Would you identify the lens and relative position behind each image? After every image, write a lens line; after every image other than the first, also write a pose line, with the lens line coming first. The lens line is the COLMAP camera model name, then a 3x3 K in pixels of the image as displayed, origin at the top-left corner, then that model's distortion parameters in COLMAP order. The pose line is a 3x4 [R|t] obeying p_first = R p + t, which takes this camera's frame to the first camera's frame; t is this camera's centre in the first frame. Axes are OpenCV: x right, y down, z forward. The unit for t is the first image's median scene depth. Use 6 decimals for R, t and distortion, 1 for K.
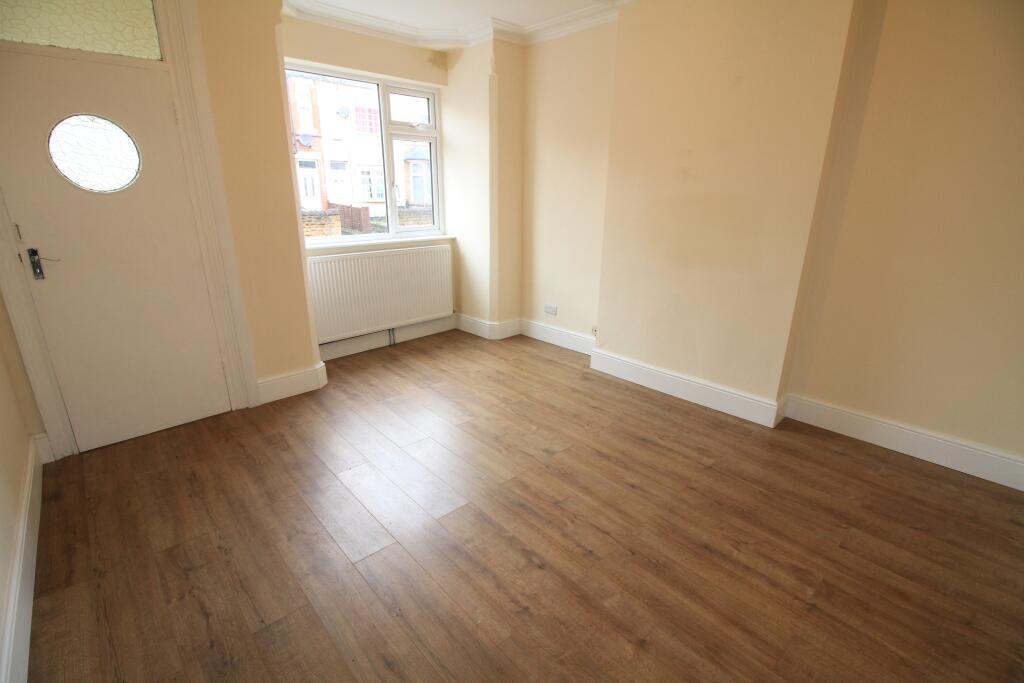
lens RADIAL K [[460.9, 0, 514.6], [0, 460.9, 339.5], [0, 0, 1]] dist [0.002211, -0.010753]
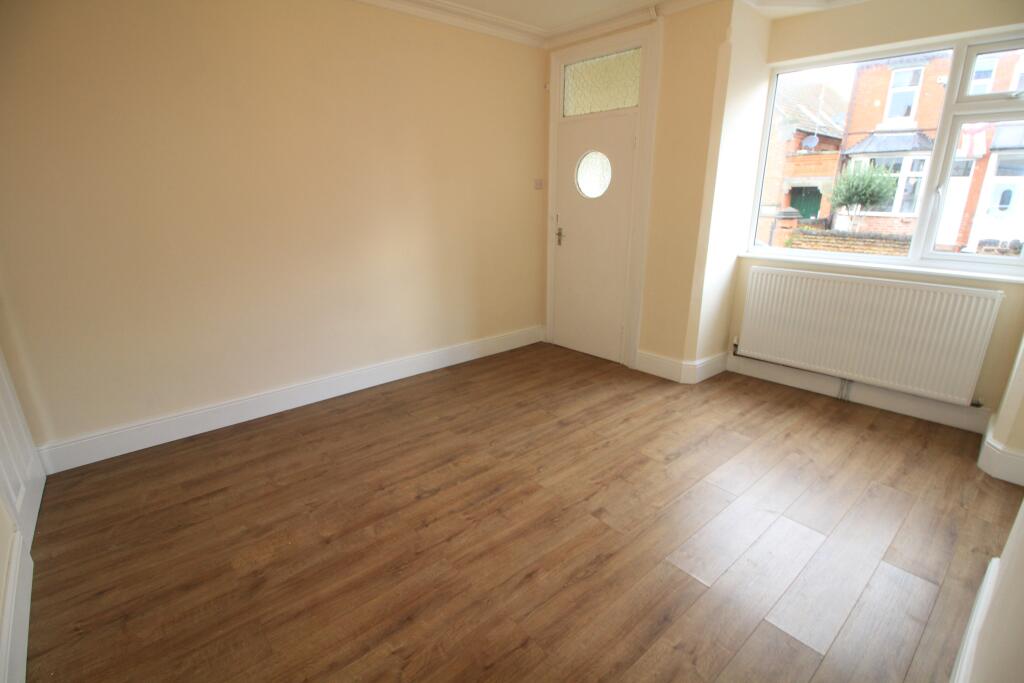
lens RADIAL K [[460.9, 0, 514.6], [0, 460.9, 339.5], [0, 0, 1]] dist [0.002211, -0.010753]
pose [[0.002469, 0.290042, -0.957011, 0.773092], [-0.307948, 0.910726, 0.275220, -0.217900], [0.951400, 0.294030, 0.091566, 0.691869]]
